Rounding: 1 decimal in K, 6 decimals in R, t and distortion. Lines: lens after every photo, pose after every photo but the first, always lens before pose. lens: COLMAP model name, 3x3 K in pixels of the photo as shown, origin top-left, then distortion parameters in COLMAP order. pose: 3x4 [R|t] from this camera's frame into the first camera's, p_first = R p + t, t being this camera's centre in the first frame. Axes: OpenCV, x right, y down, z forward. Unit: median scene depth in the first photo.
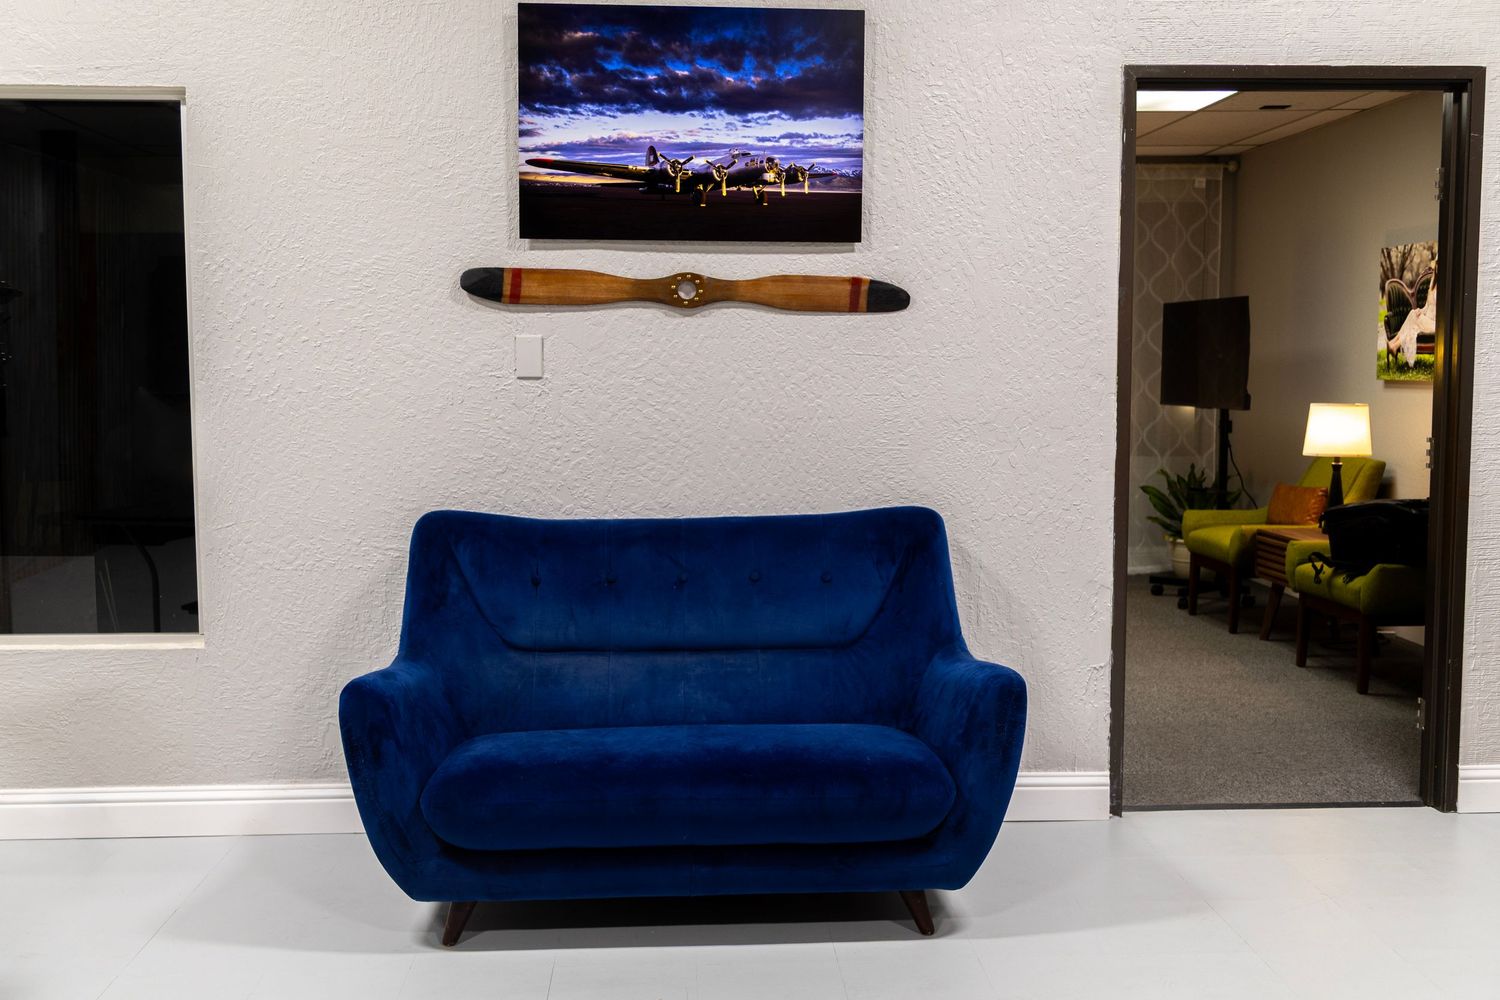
lens RADIAL K [[1381.6, 0, 749.3], [0, 1381.6, 496.4], [0, 0, 1]] dist [-0.006945, 0.000000]
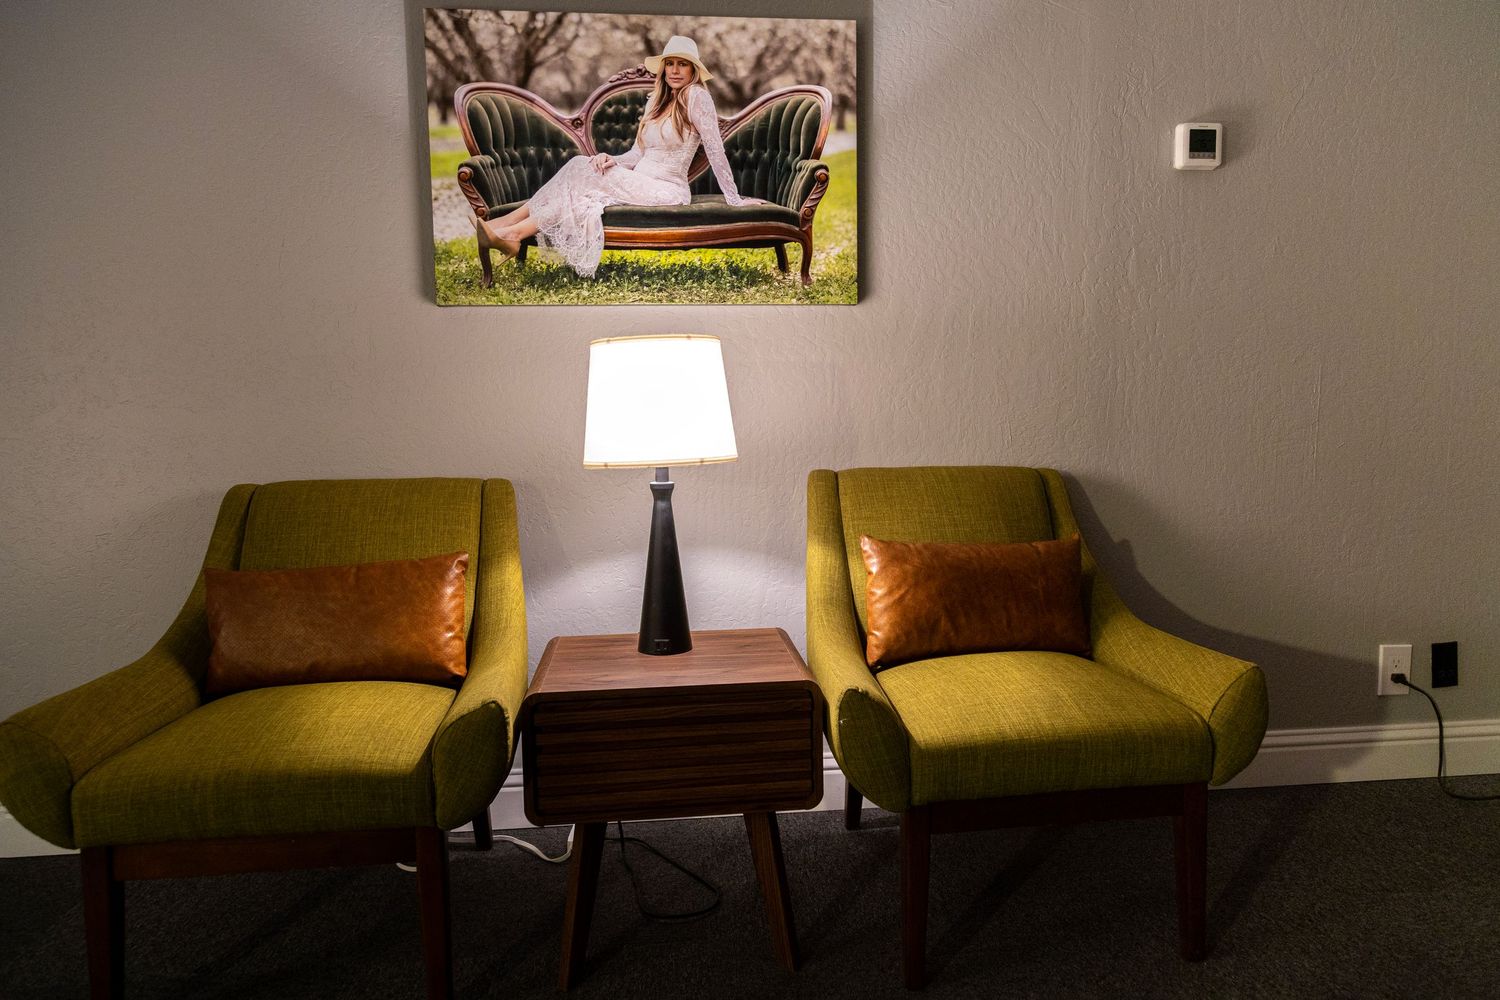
lens RADIAL K [[975.5, 0, 749.2], [0, 975.5, 497.7], [0, 0, 1]] dist [0.008681, 0.006975]
pose [[-0.053729, -0.089728, 0.994516, 0.126940], [0.112991, 0.989012, 0.095336, -0.042651], [-0.992142, 0.117493, -0.043000, 0.953488]]
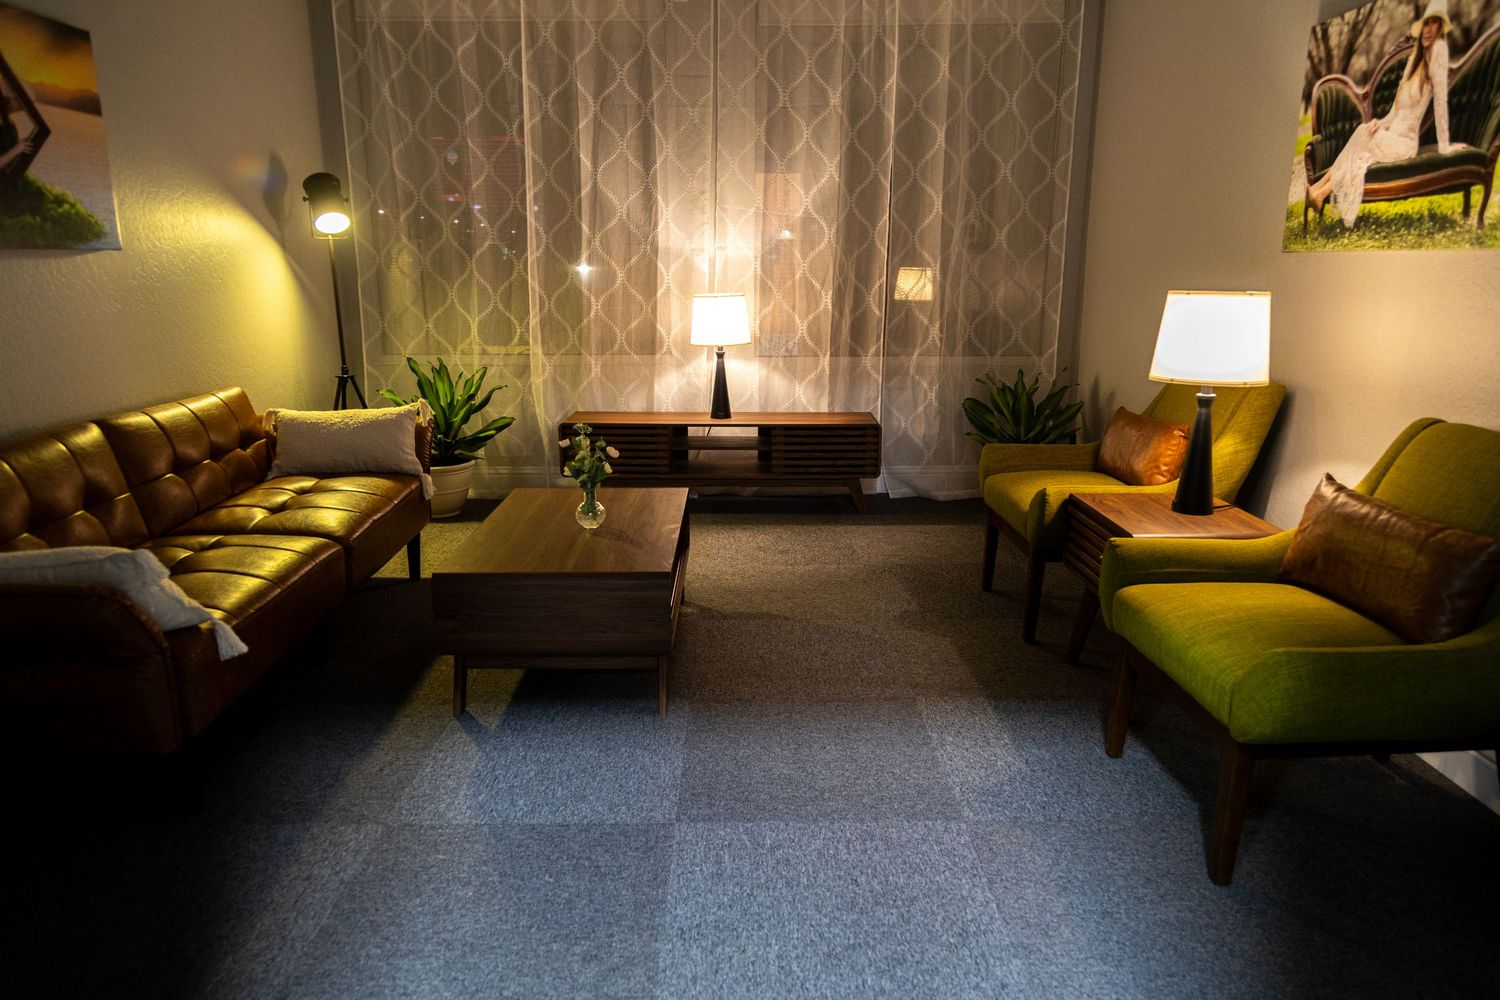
lens RADIAL K [[975.5, 0, 749.3], [0, 975.5, 504.6], [0, 0, 1]] dist [0.008681, 0.006975]
pose [[0.999277, 0.012159, -0.036035, 0.237761], [-0.006709, 0.989014, 0.147668, -0.036422], [0.037434, -0.147319, 0.988380, 0.552108]]
